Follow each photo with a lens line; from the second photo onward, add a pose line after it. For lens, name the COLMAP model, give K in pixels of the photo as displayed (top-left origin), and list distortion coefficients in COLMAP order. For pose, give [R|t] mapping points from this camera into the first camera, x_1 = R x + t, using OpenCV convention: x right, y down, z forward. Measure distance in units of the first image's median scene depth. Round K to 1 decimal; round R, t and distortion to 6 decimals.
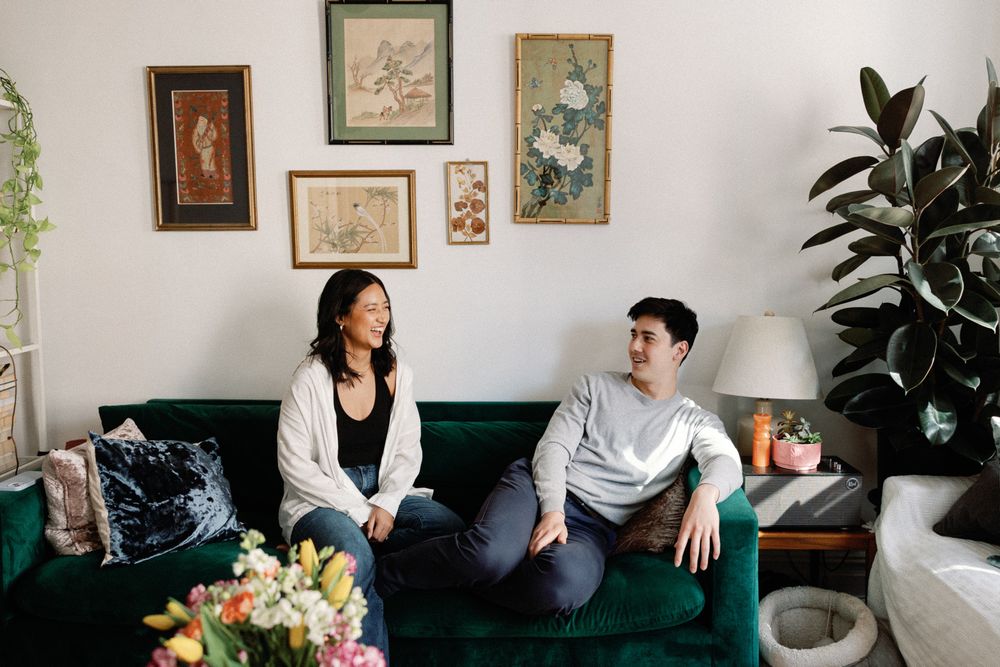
lens RADIAL K [[881.6, 0, 500.0], [0, 881.6, 333.5], [0, 0, 1]] dist [-0.000653, 0.056351]
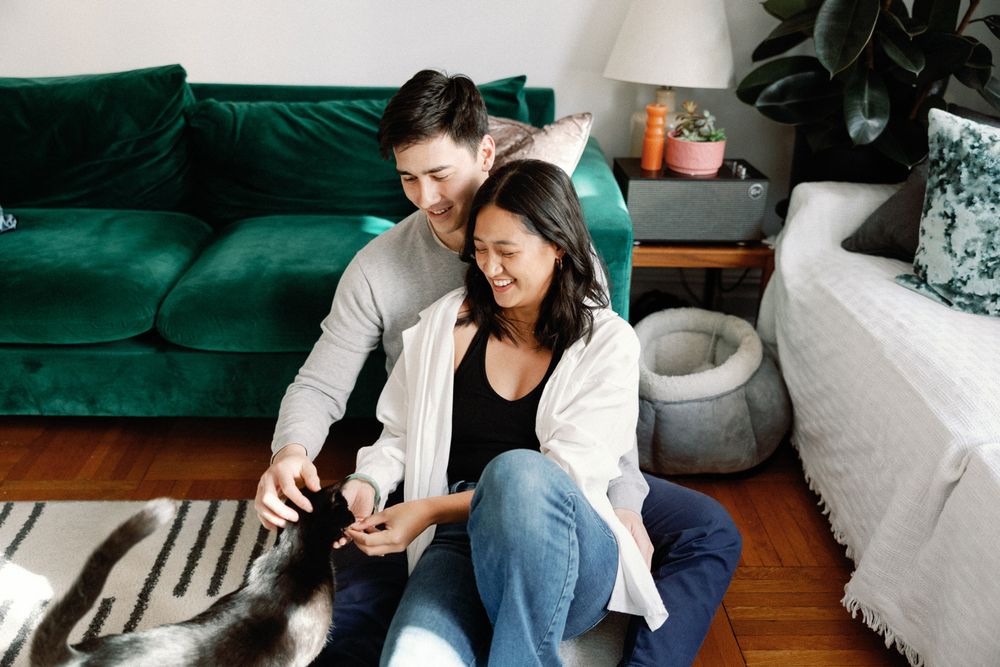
lens RADIAL K [[881.6, 0, 500.0], [0, 881.6, 333.5], [0, 0, 1]] dist [-0.000653, 0.056351]
pose [[0.999127, 0.007510, 0.041098, 0.123085], [-0.019651, 0.952573, 0.303675, 0.049403], [-0.036868, -0.304218, 0.951889, 0.170781]]
